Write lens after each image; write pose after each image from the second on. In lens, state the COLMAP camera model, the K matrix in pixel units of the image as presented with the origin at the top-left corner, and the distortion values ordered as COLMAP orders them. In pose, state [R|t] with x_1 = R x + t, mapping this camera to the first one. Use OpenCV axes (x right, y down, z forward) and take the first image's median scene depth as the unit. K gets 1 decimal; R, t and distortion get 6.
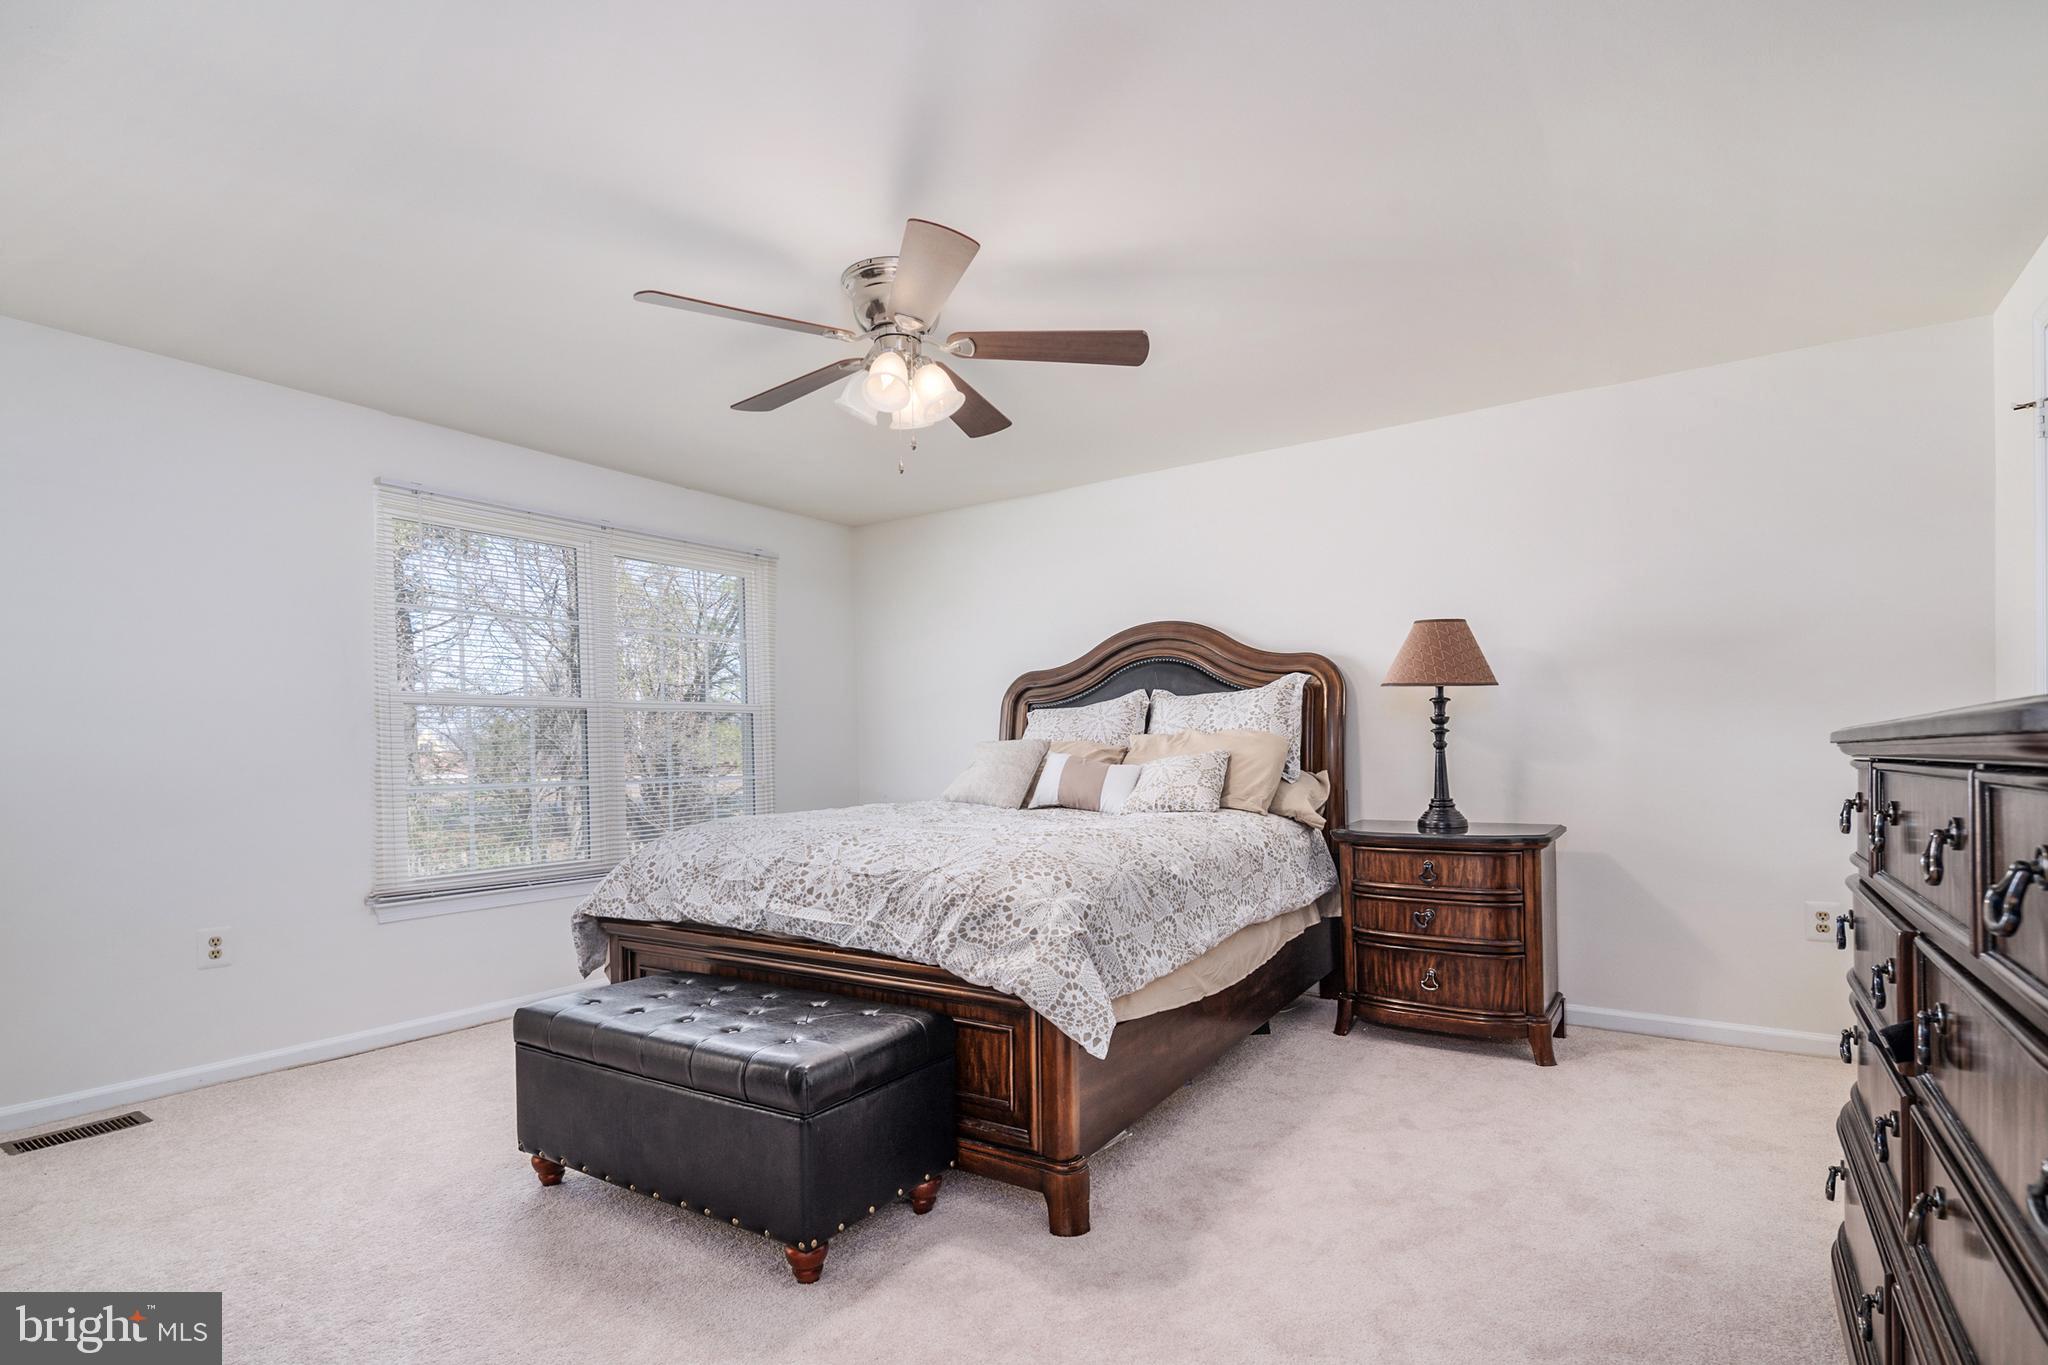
lens RADIAL K [[1015.9, 0, 1034.8], [0, 1015.9, 745.1], [0, 0, 1]] dist [-0.000503, -0.000169]
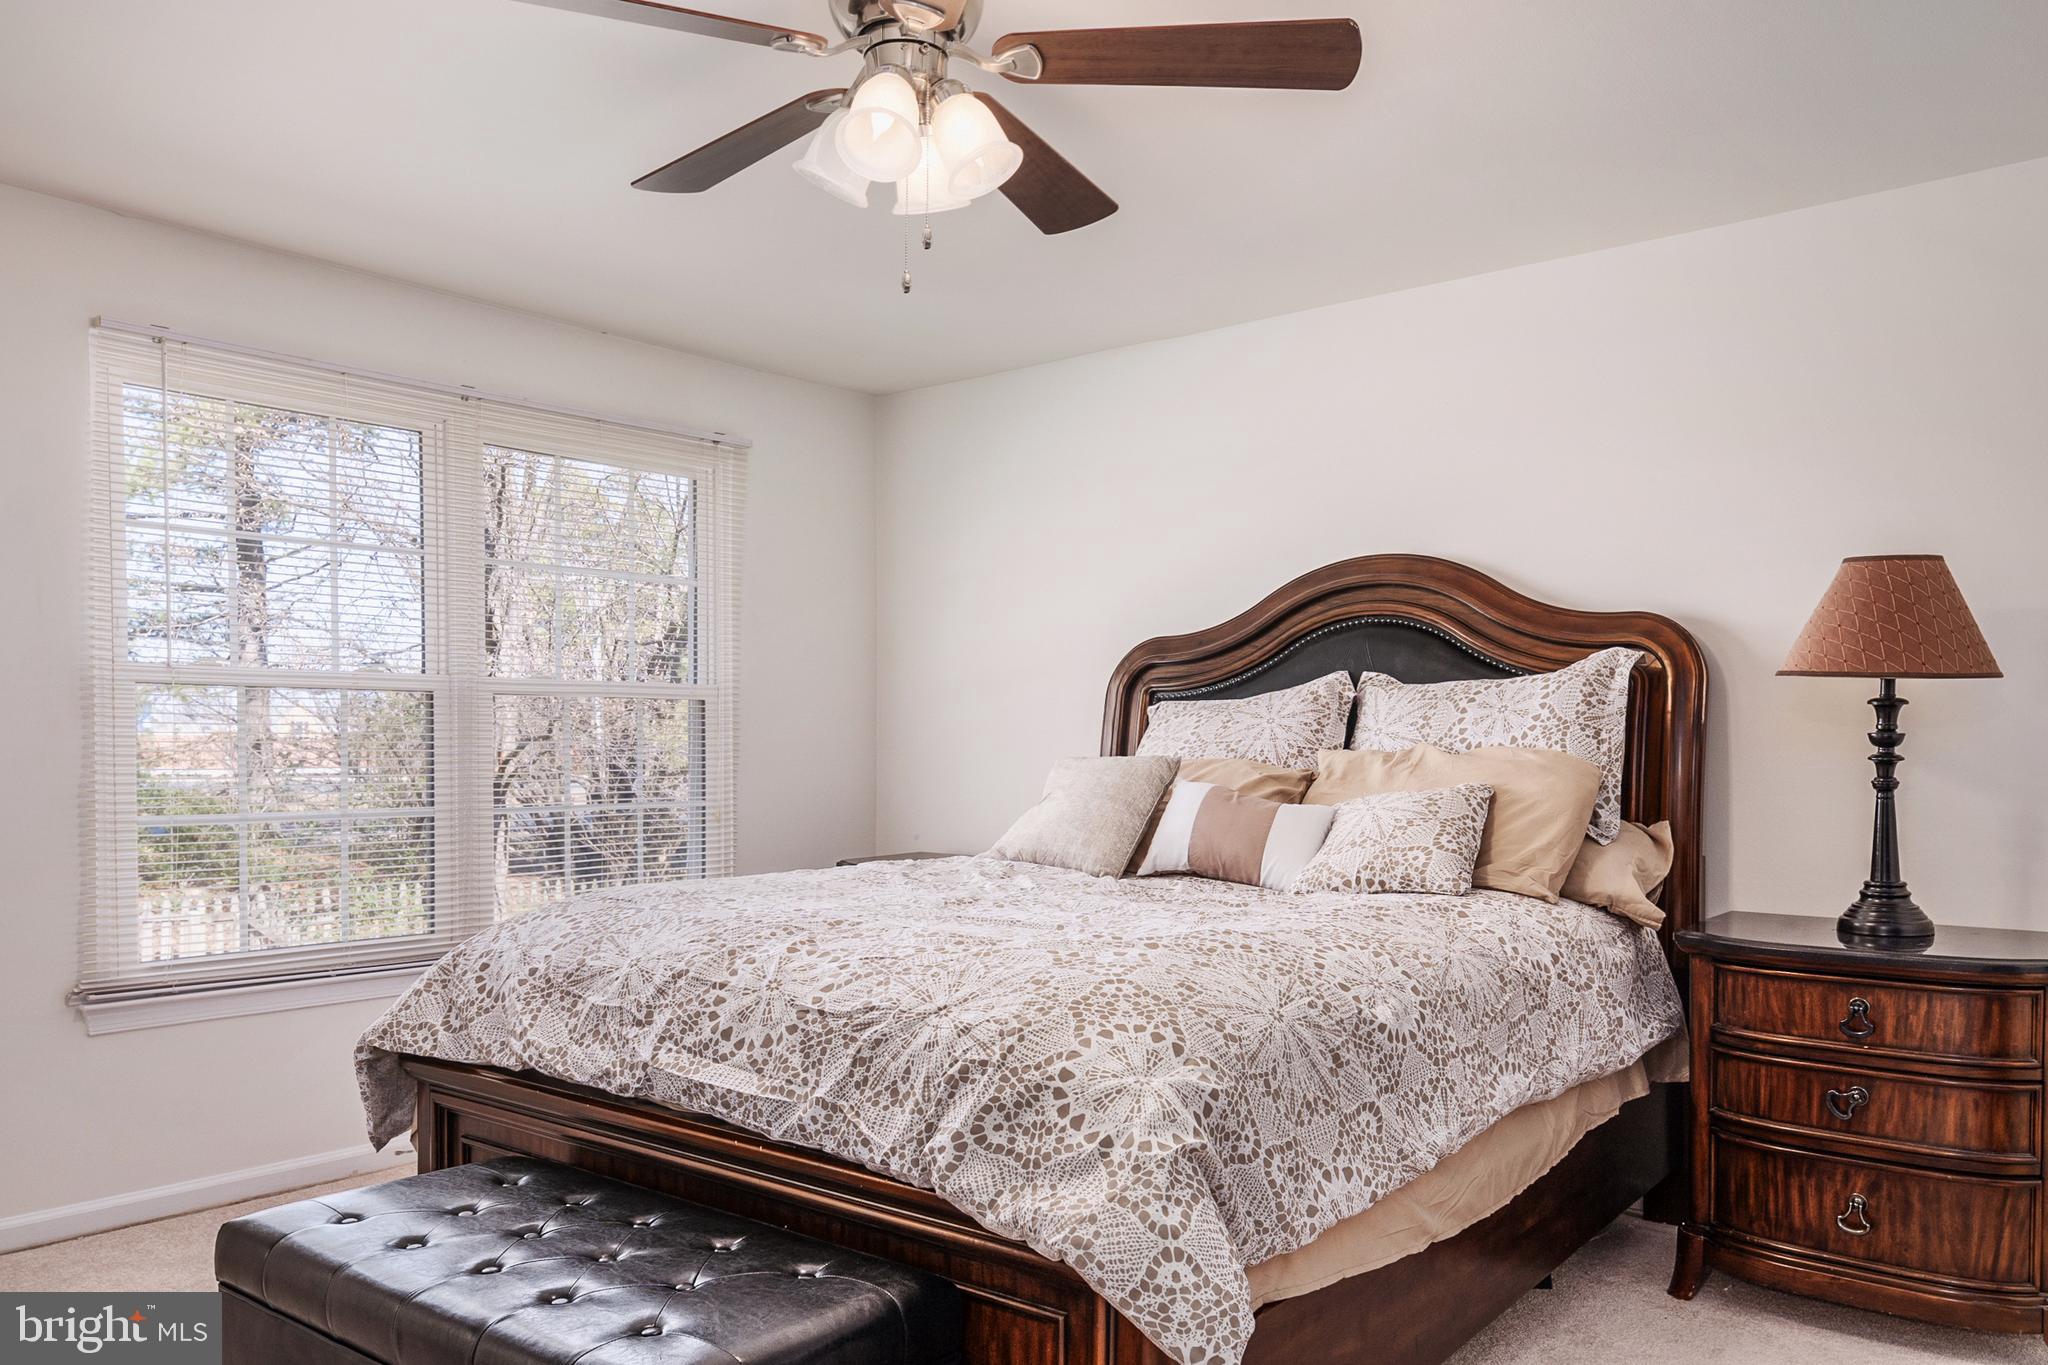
lens RADIAL K [[1542.2, 0, 1023.8], [0, 1542.2, 790.1], [0, 0, 1]] dist [0.001640, -0.002063]
pose [[0.994034, 0.021497, -0.106930, 0.030368], [-0.017656, 0.999169, 0.036739, -0.024773], [0.107631, -0.034632, 0.993587, 0.150064]]
